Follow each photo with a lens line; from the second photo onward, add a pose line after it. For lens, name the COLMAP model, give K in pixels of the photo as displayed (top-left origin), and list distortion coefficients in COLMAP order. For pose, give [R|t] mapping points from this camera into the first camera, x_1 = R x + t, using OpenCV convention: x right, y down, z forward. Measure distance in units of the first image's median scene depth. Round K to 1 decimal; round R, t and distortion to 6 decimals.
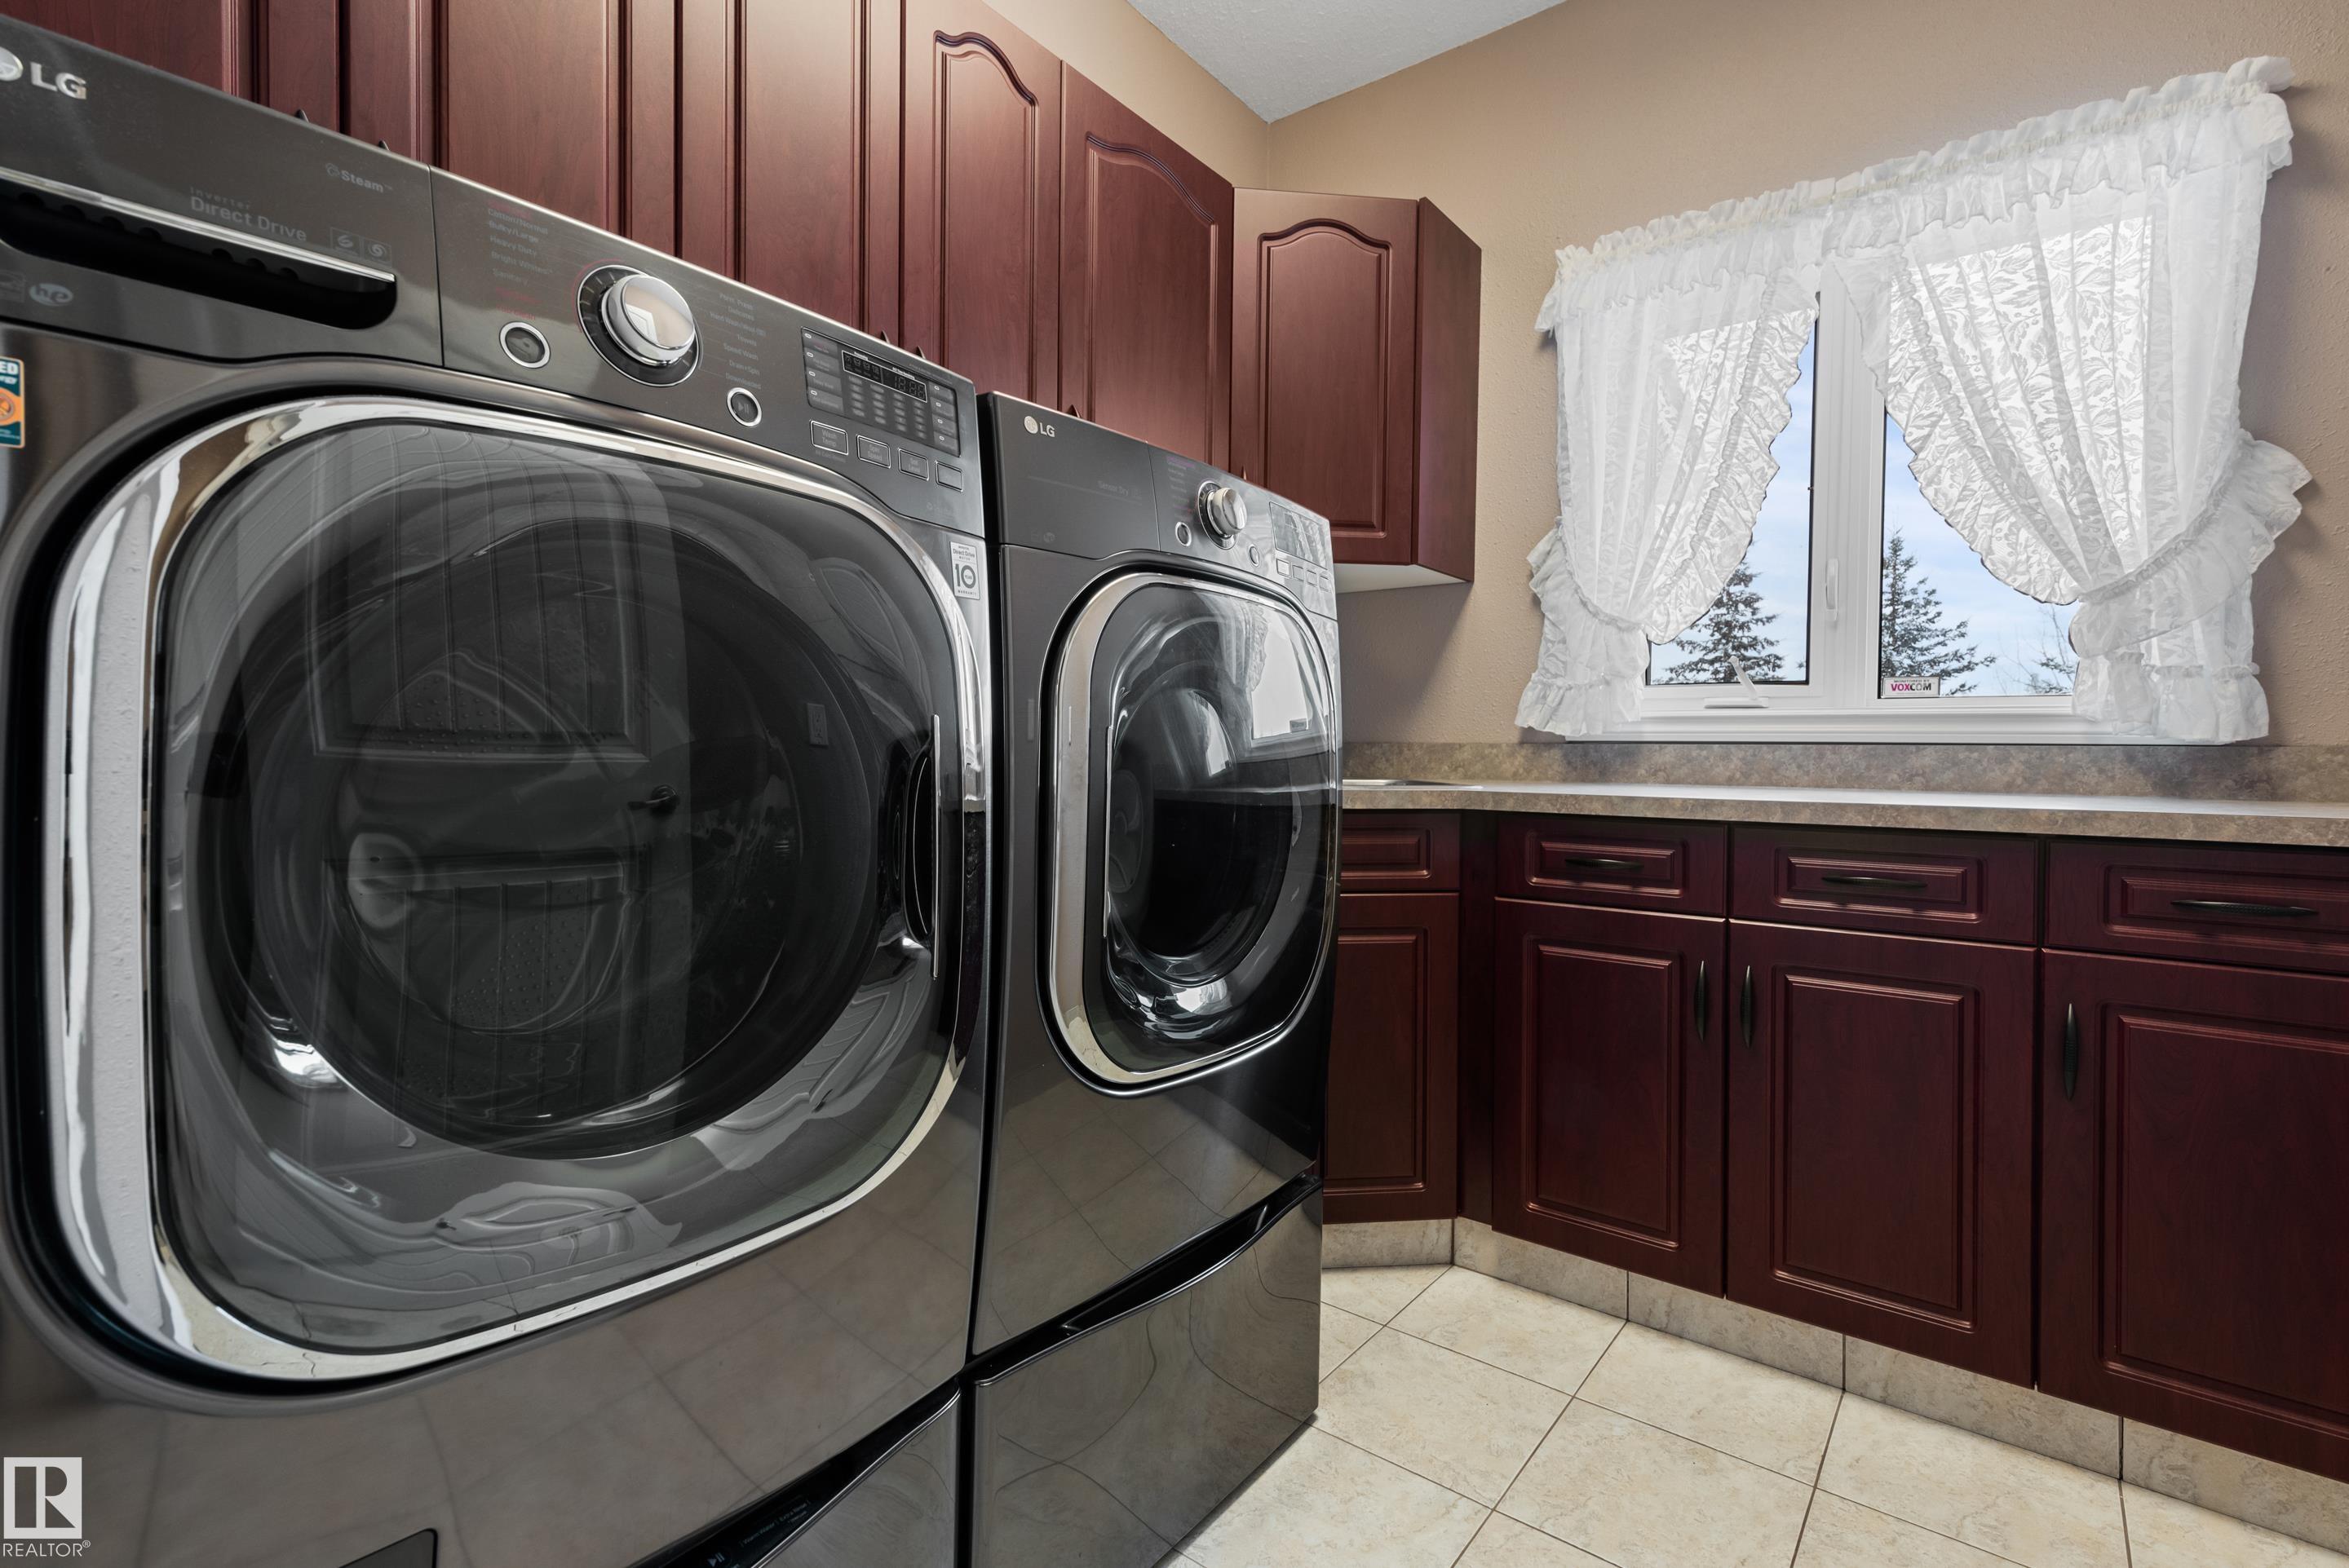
lens RADIAL K [[1074.7, 0, 1192.0], [0, 1074.7, 760.3], [0, 0, 1]] dist [0.004940, 0.000592]
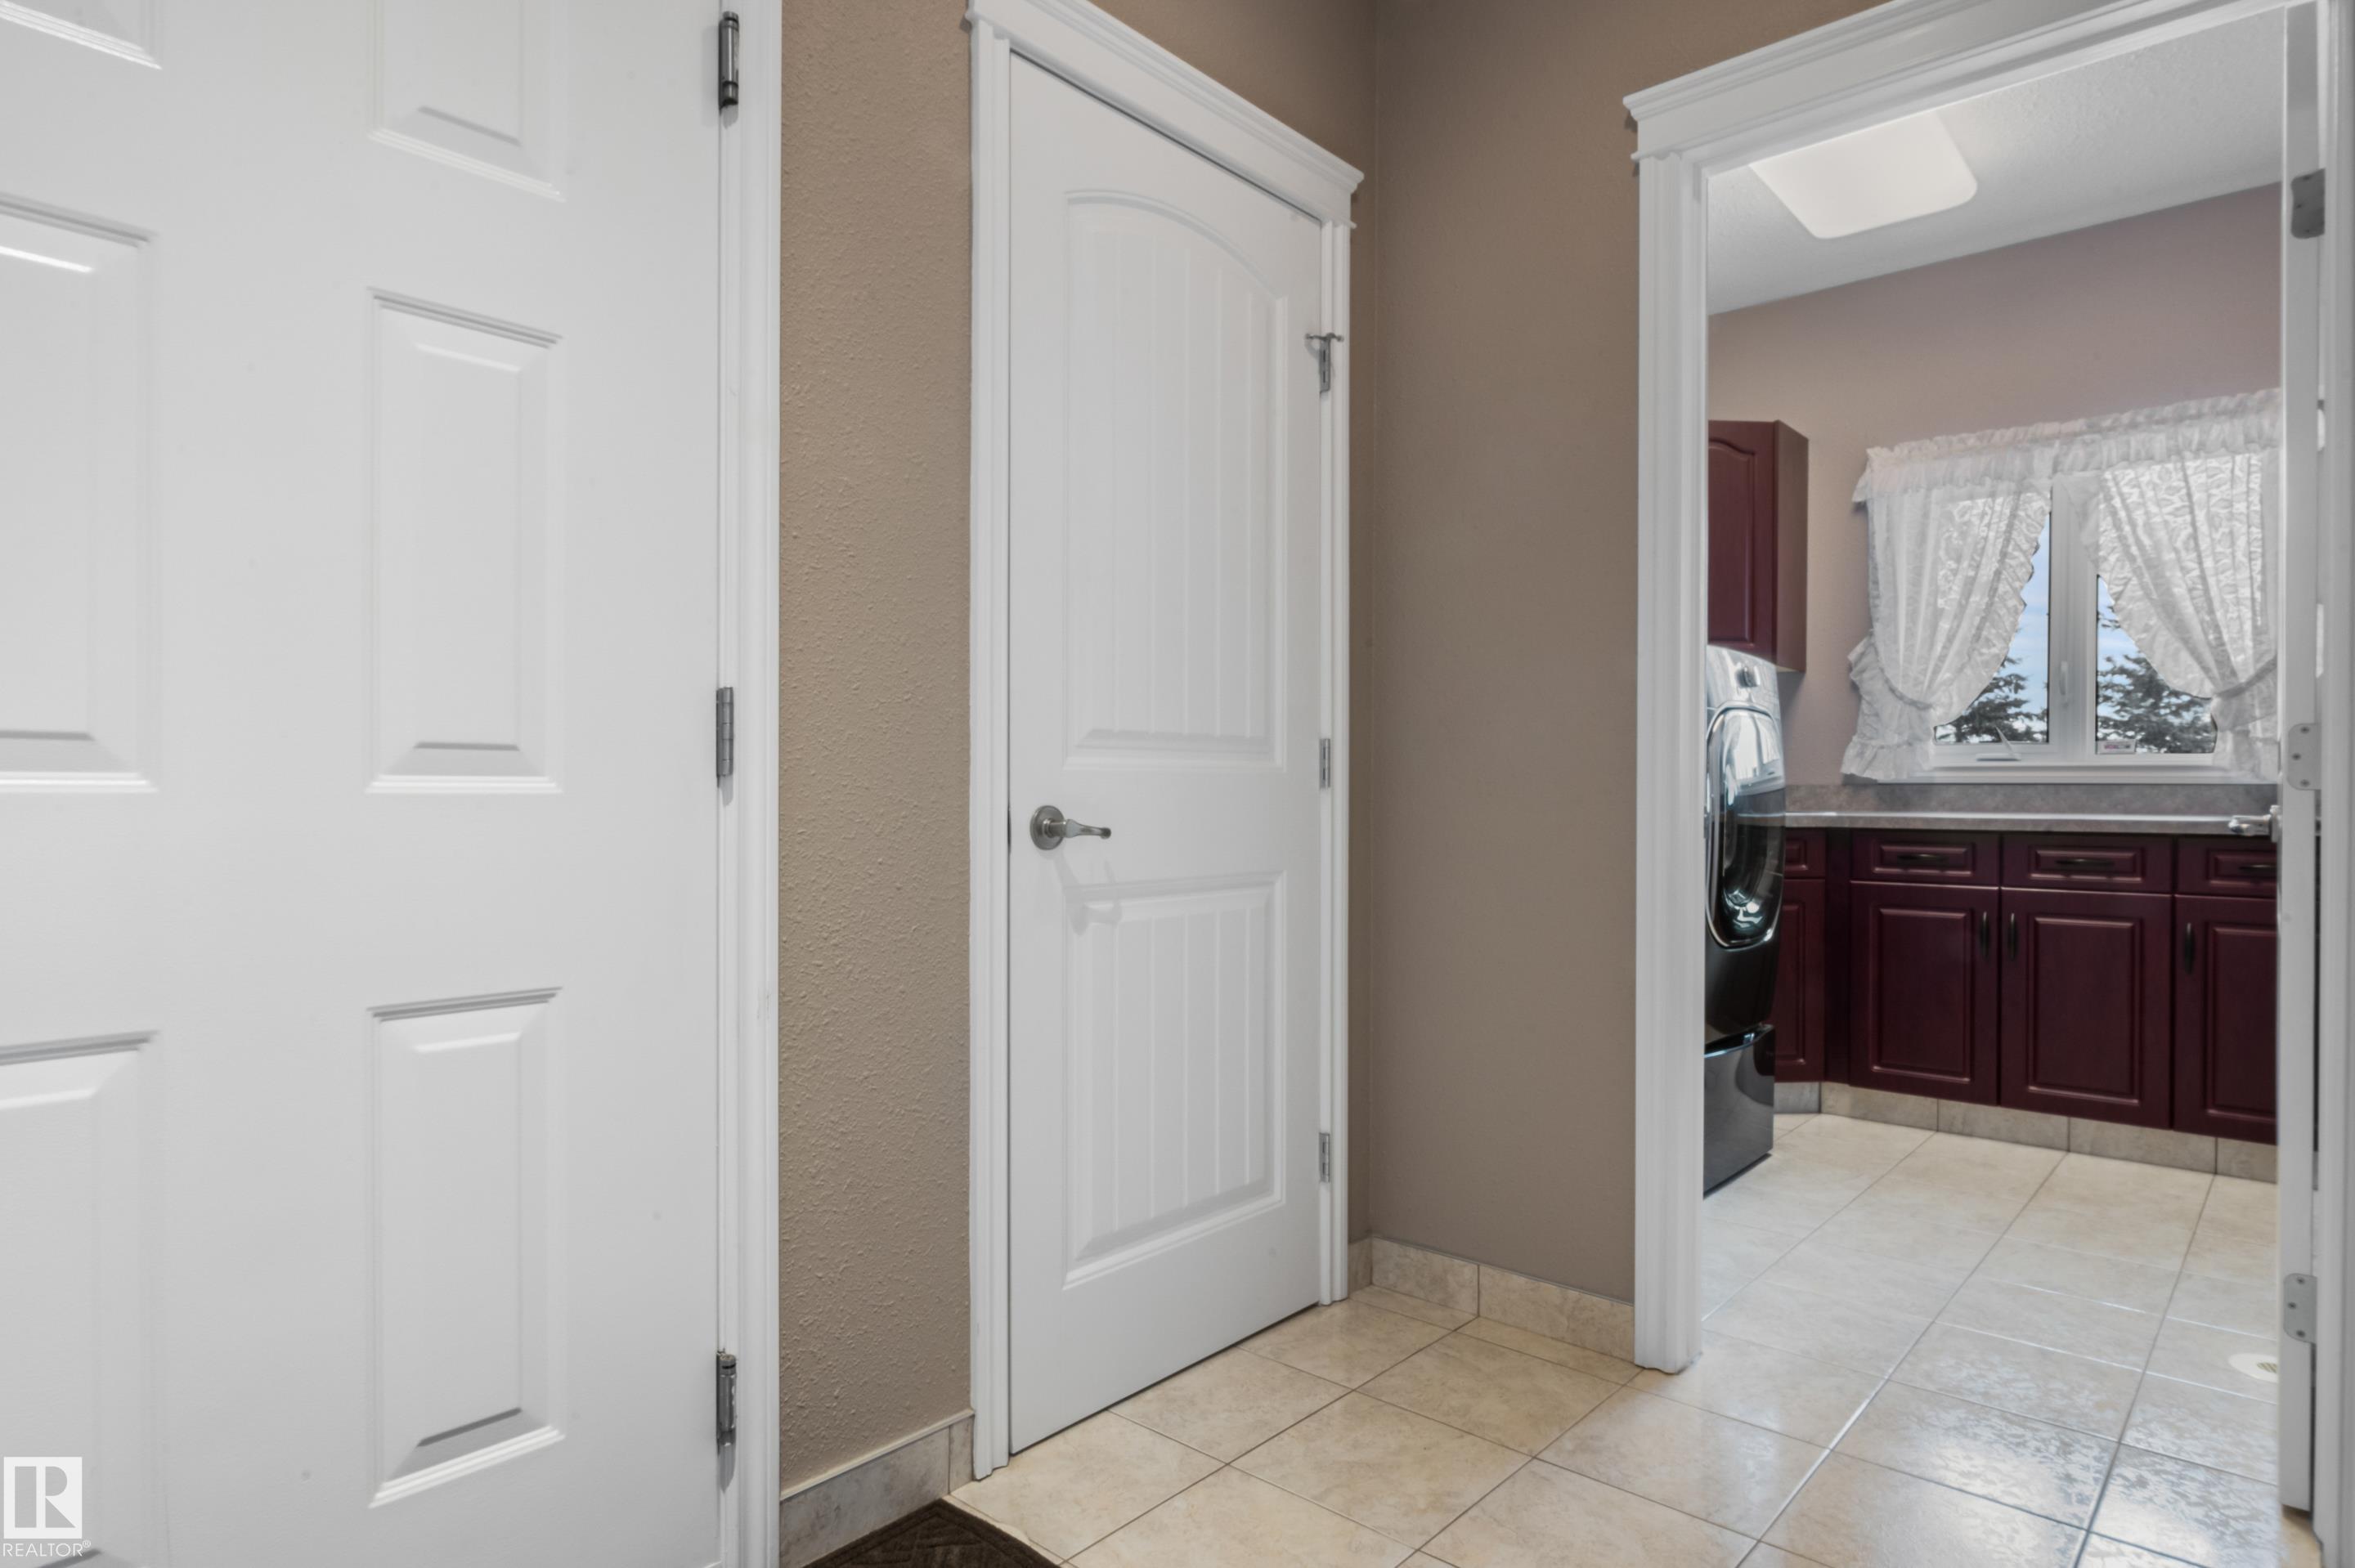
lens RADIAL K [[1307.3, 0, 1165.6], [0, 1307.3, 793.8], [0, 0, 1]] dist [-0.026958, 0.001412]
pose [[0.996284, -0.006005, -0.085922, -0.567371], [0.005491, 0.999966, -0.006209, 0.002458], [0.085956, 0.005715, 0.996283, -1.021202]]
